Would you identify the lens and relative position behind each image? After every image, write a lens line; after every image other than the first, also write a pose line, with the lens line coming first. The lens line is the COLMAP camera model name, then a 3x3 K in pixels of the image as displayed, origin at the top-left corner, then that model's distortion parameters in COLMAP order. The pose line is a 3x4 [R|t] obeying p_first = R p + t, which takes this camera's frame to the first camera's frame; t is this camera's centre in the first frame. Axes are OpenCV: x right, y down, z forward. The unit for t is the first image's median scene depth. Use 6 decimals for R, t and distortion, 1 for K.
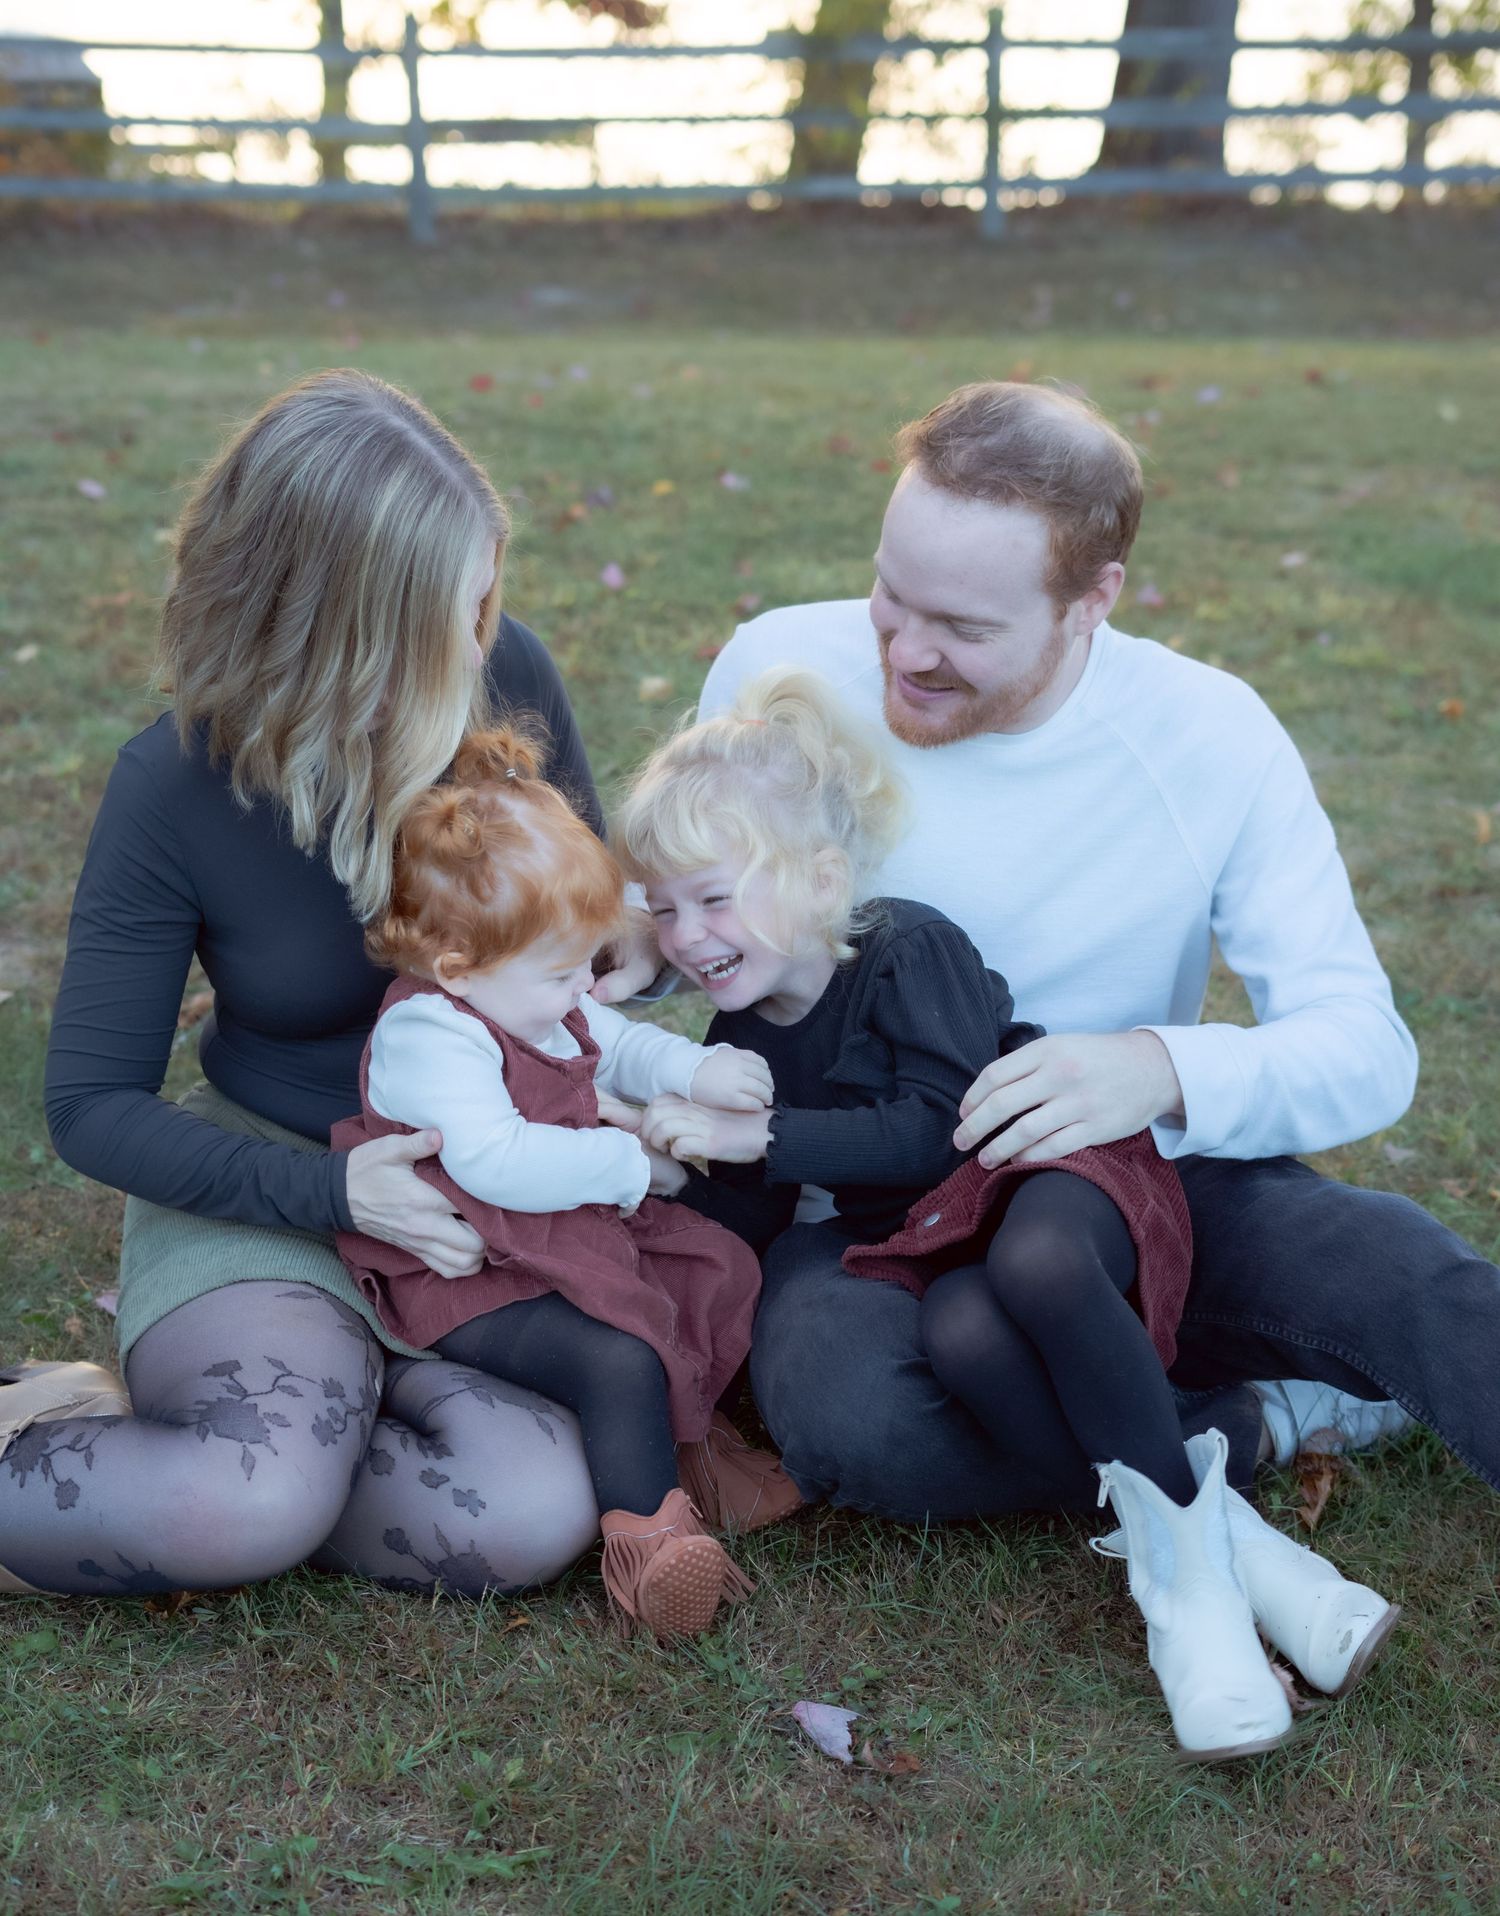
lens RADIAL K [[3046.6, 0, 732.9], [0, 3046.6, 967.2], [0, 0, 1]] dist [-0.039529, 0.000000]
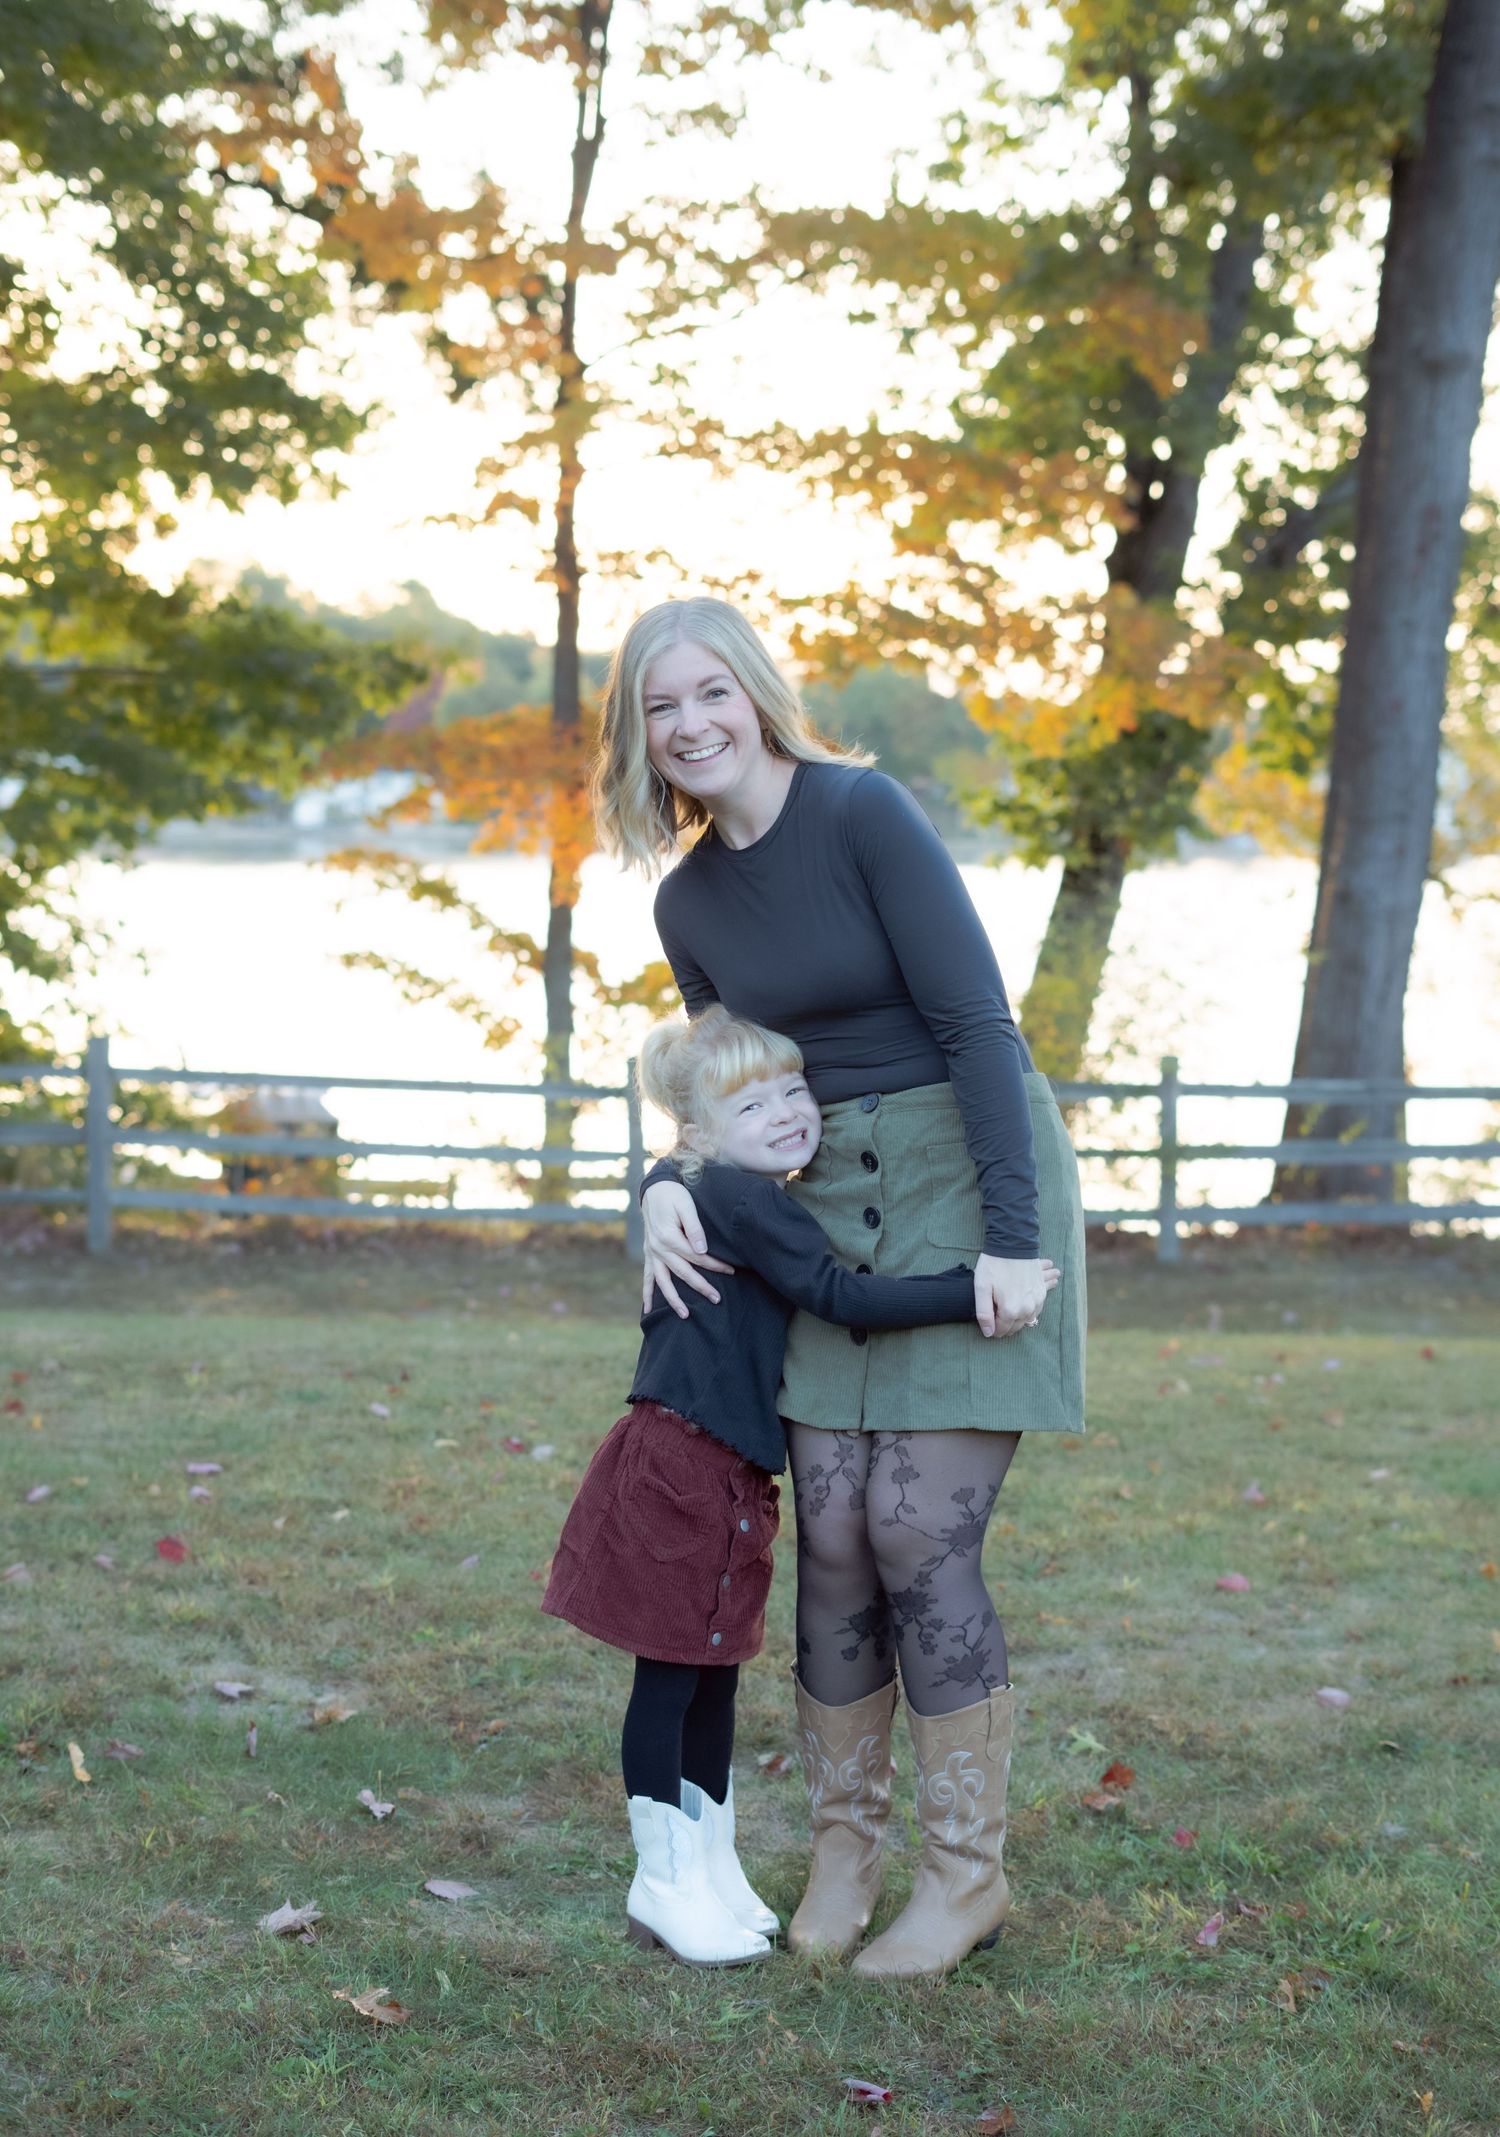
lens RADIAL K [[3104.3, 0, 764.5], [0, 3104.3, 1058.5], [0, 0, 1]] dist [0.002537, 0.000000]
pose [[0.998444, 0.009016, -0.055024, 0.003846], [-0.025325, 0.952504, -0.303472, 0.040509], [0.049674, 0.304393, 0.951250, -0.104702]]
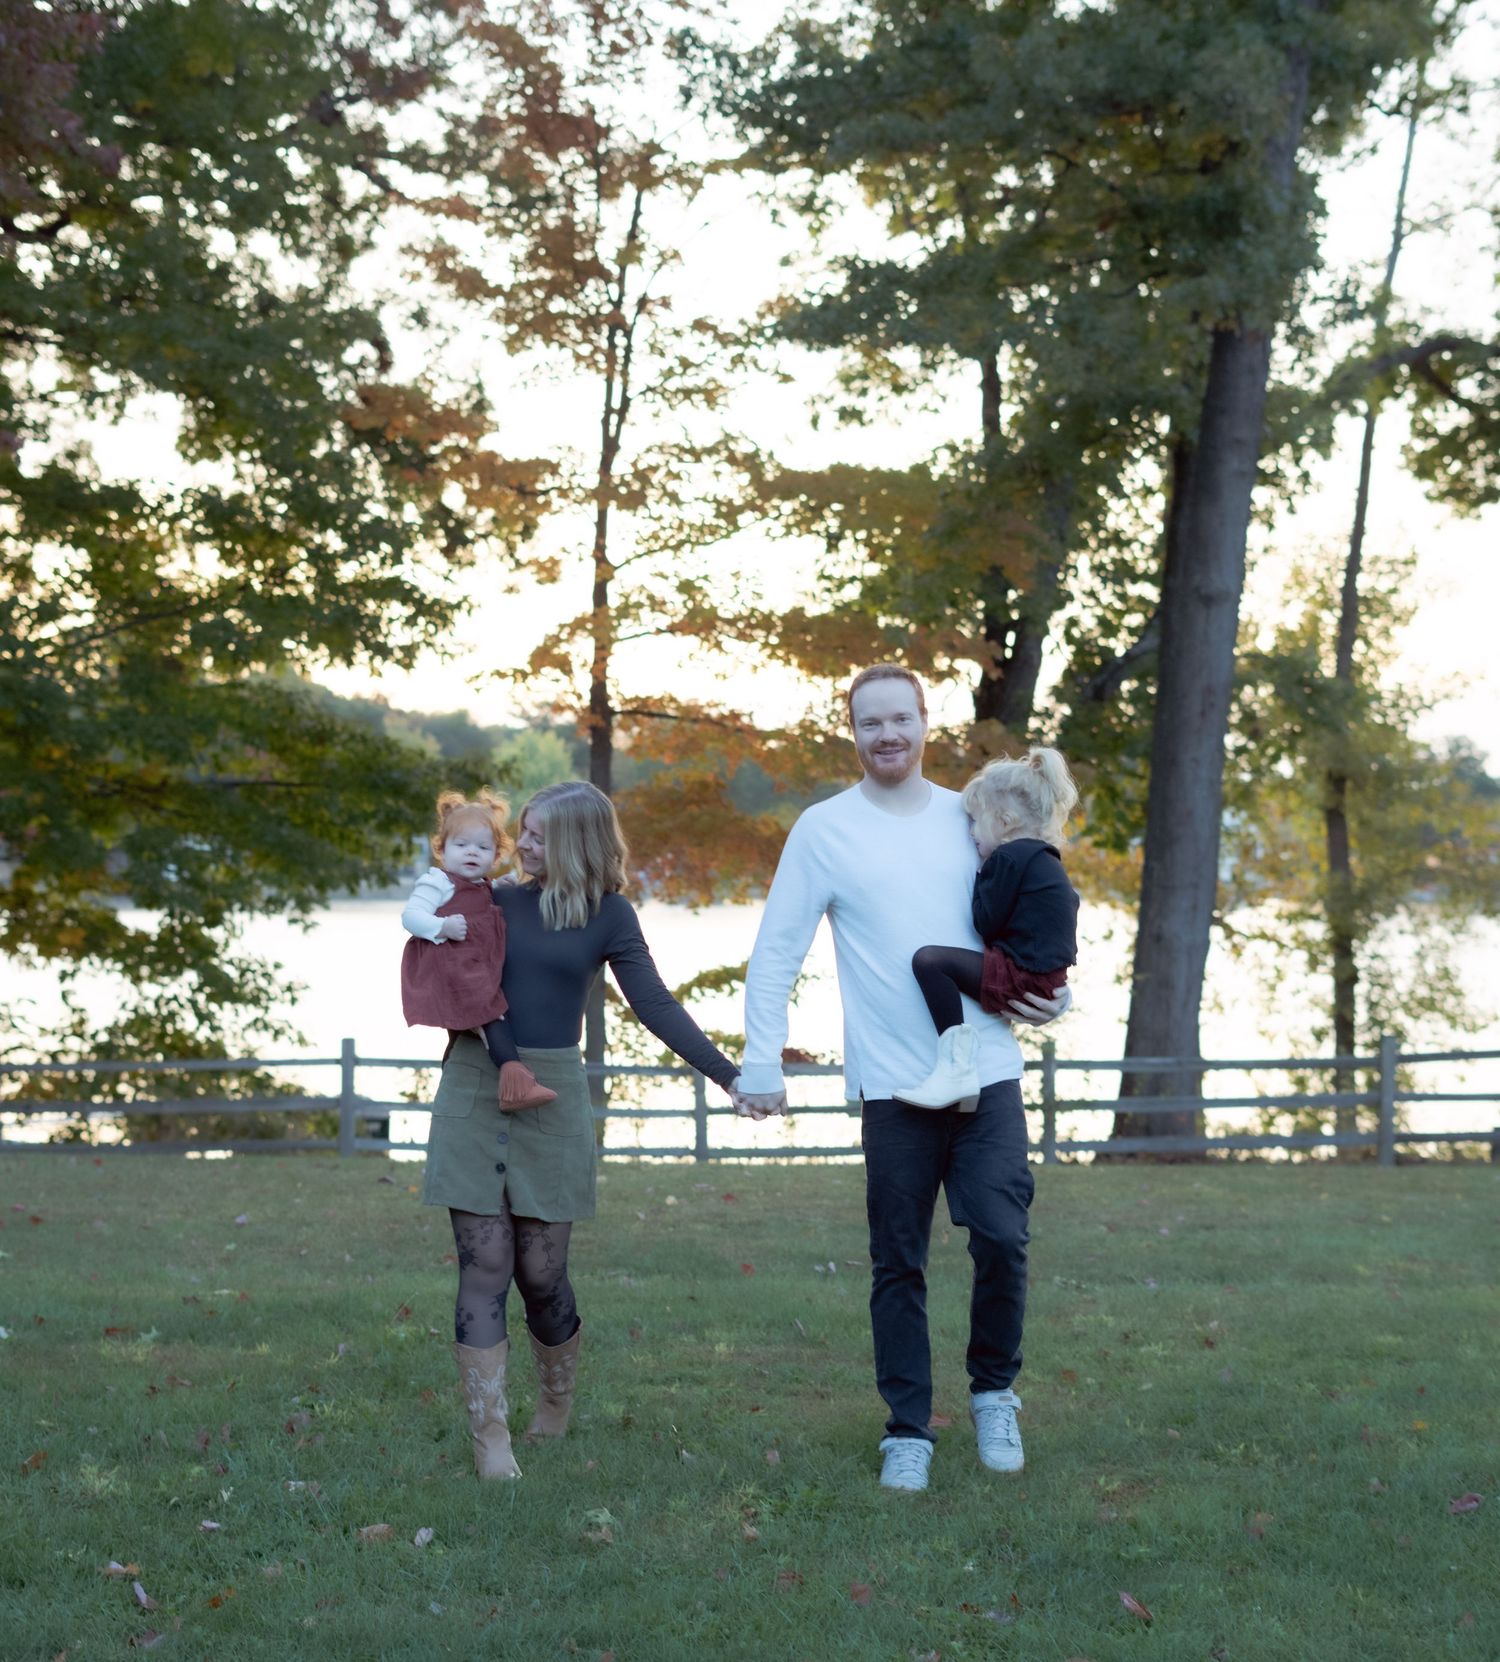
lens RADIAL K [[3157.9, 0, 745.6], [0, 3157.9, 837.3], [0, 0, 1]] dist [0.224669, 0.000000]
pose [[0.999961, -0.004261, 0.007760, -0.141328], [0.006912, 0.923458, -0.383638, 0.375842], [-0.005531, 0.383677, 0.923451, -0.993337]]
